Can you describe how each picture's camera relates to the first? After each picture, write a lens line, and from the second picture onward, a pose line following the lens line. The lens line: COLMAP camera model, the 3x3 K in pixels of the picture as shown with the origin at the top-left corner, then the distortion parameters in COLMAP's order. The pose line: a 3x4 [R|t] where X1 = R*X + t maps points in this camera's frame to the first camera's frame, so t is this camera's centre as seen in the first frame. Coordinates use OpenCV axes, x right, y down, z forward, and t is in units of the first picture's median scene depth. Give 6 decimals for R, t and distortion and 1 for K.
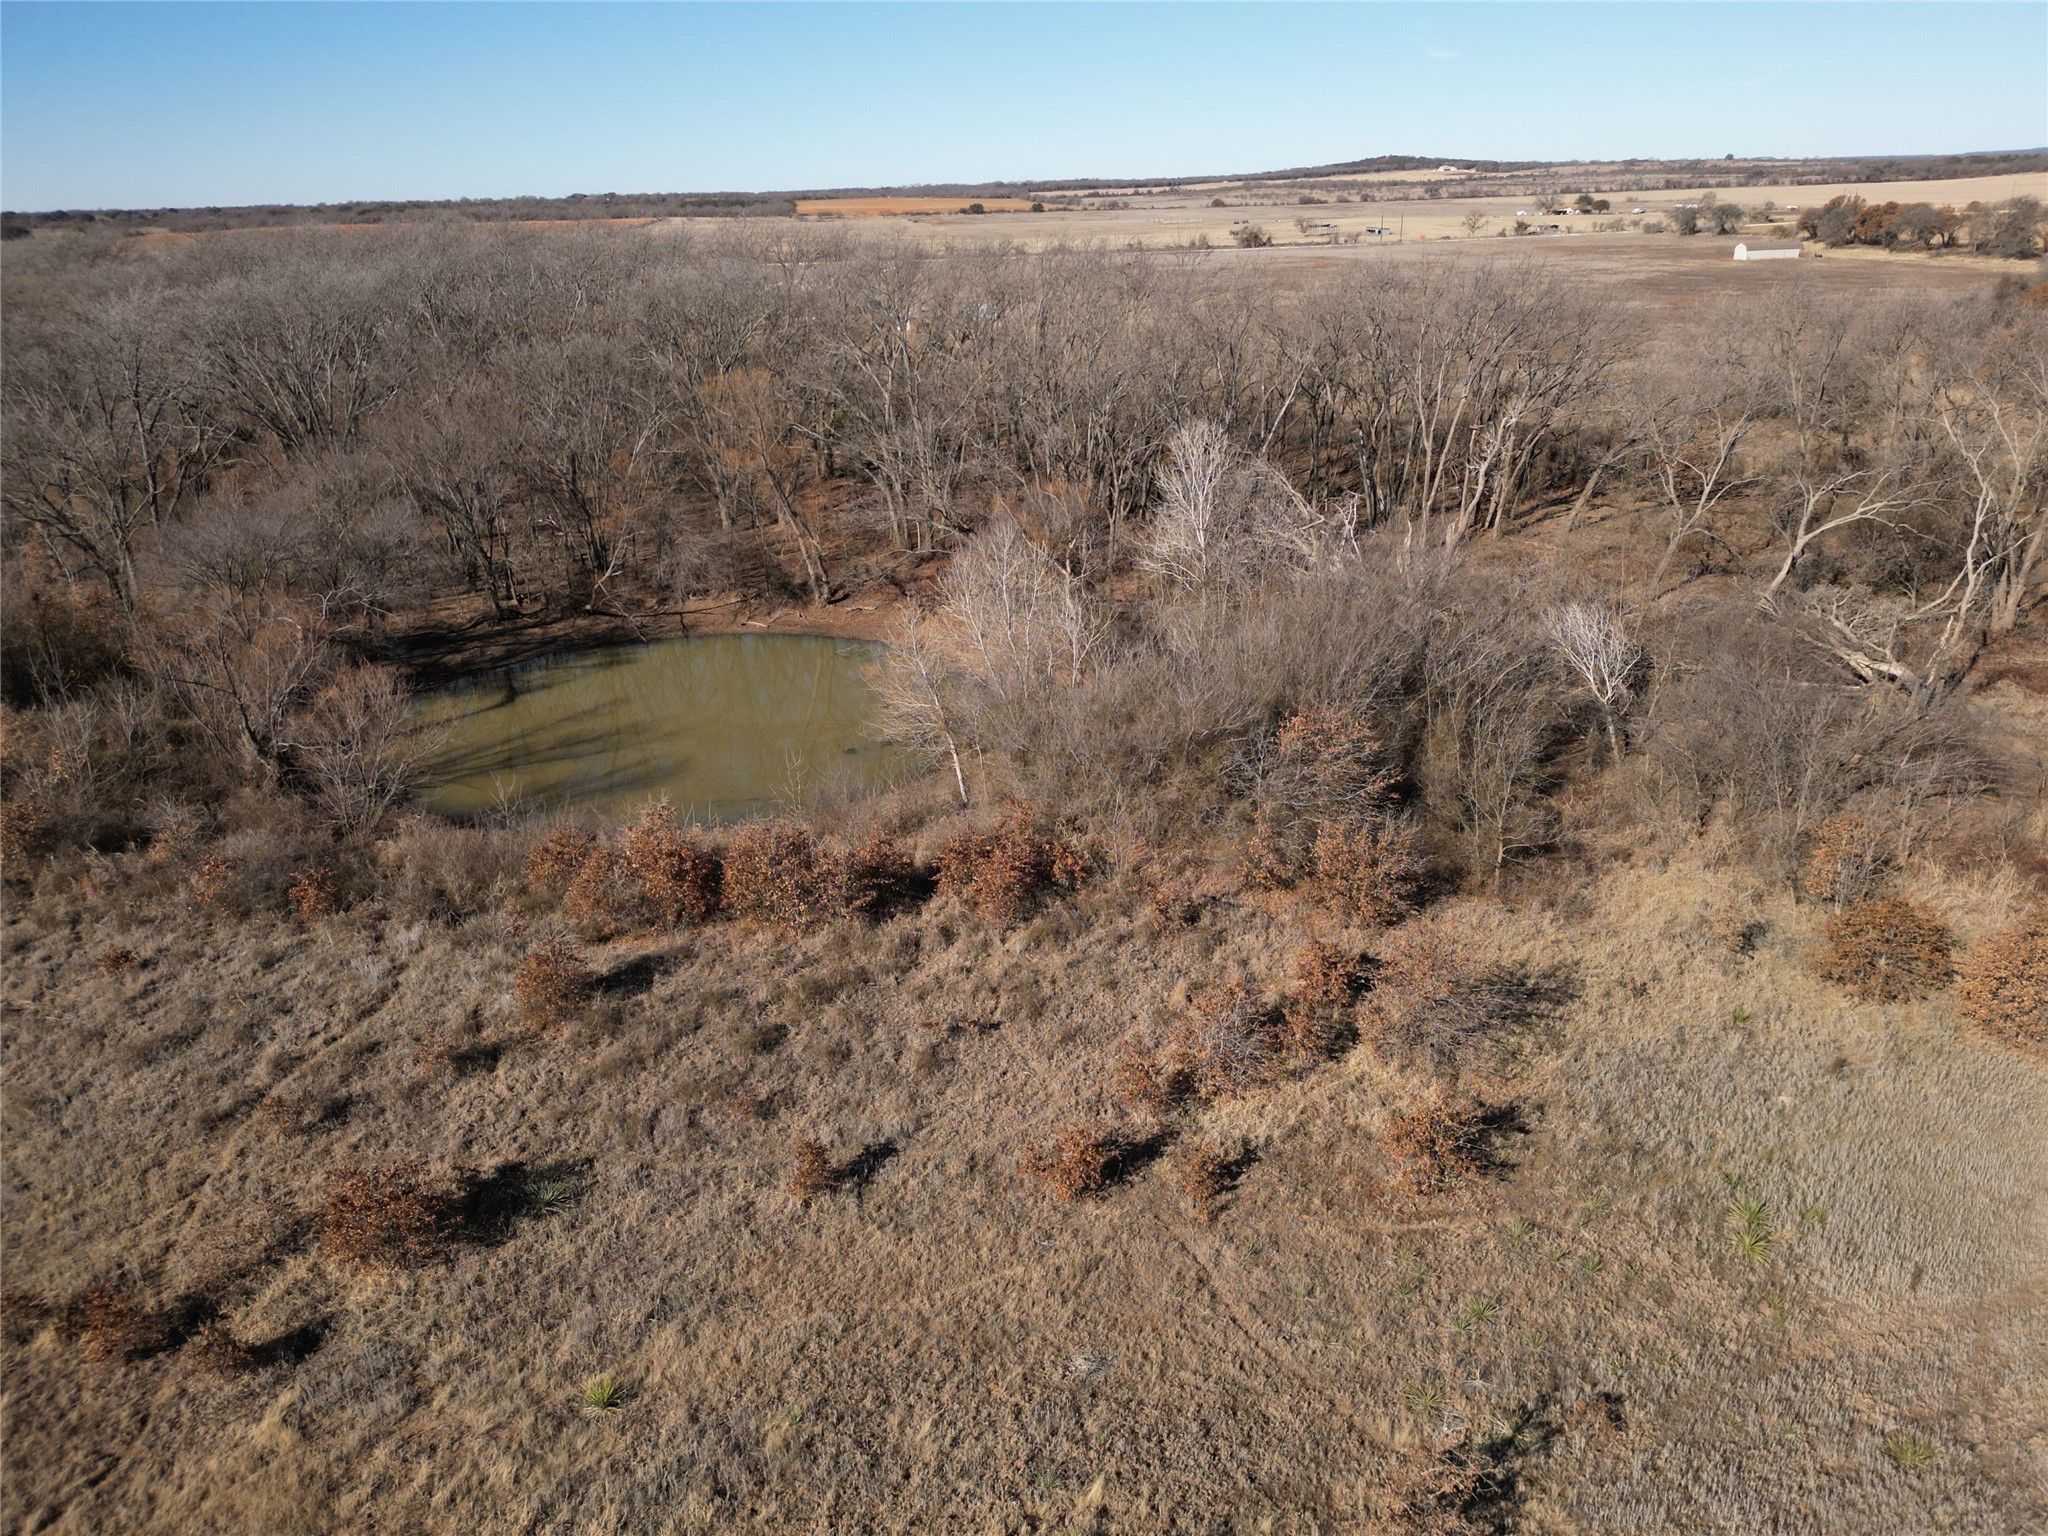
lens RADIAL K [[1454.6, 0, 1016.7], [0, 1454.6, 781.4], [0, 0, 1]] dist [0.061353, -0.066591]
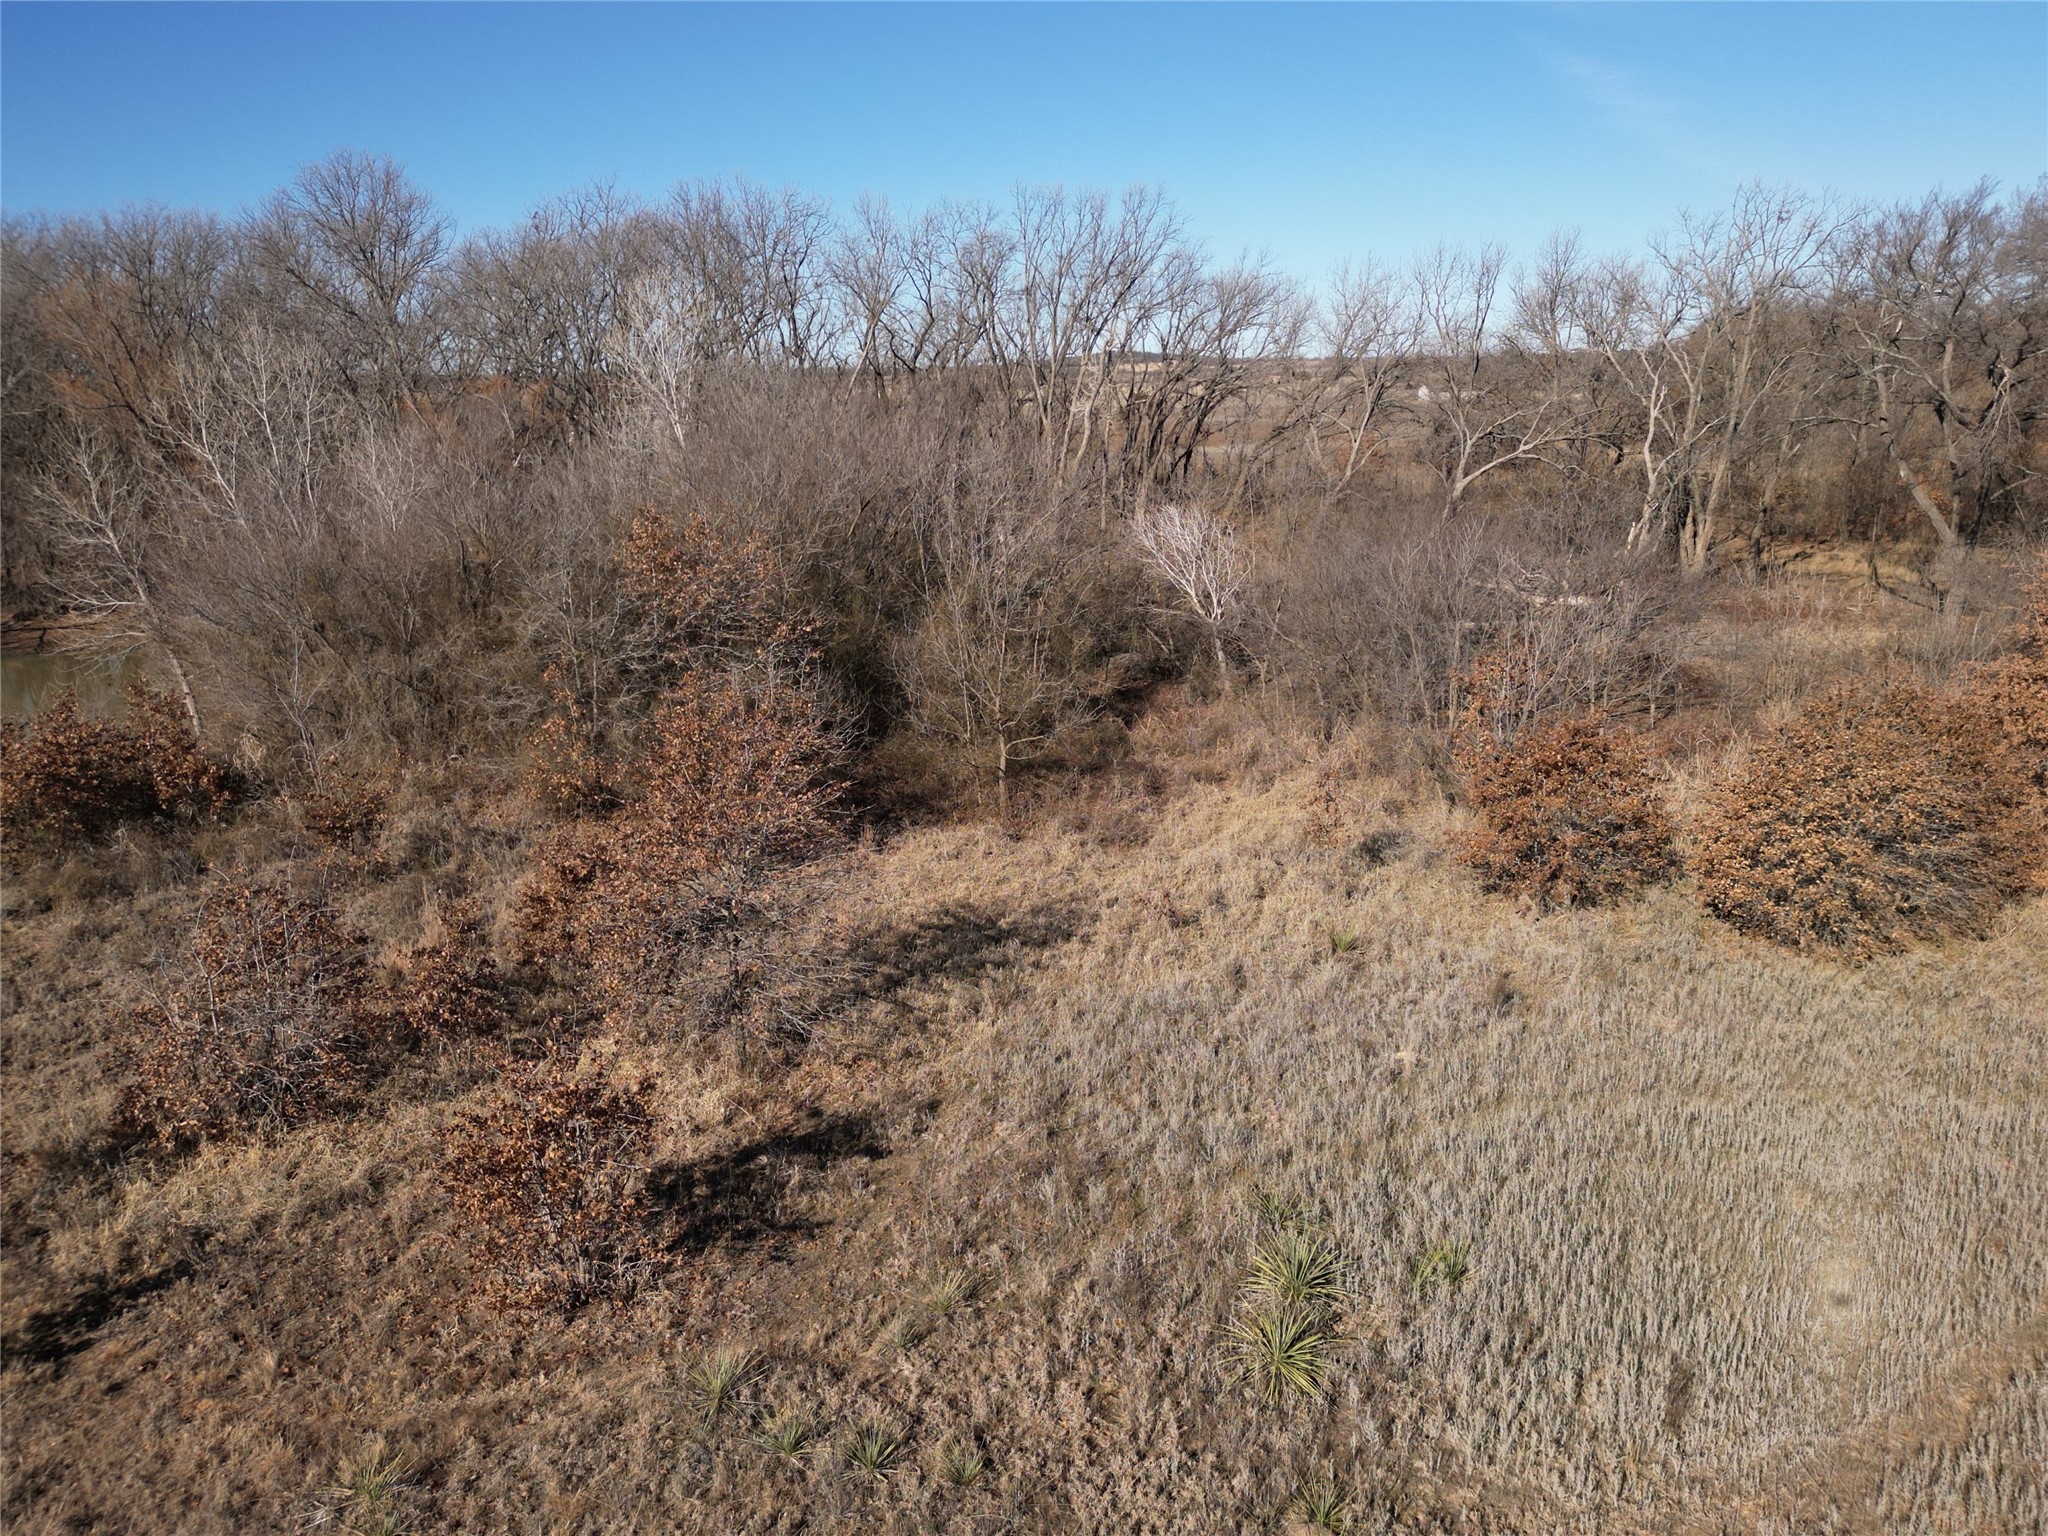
lens RADIAL K [[1477.7, 0, 1018.7], [0, 1477.7, 762.8], [0, 0, 1]] dist [0.078260, -0.067280]
pose [[0.986213, -0.035782, 0.161566, 0.297143], [0.055959, 0.990937, -0.122118, 0.164020], [-0.155732, 0.129475, 0.979277, 0.481760]]
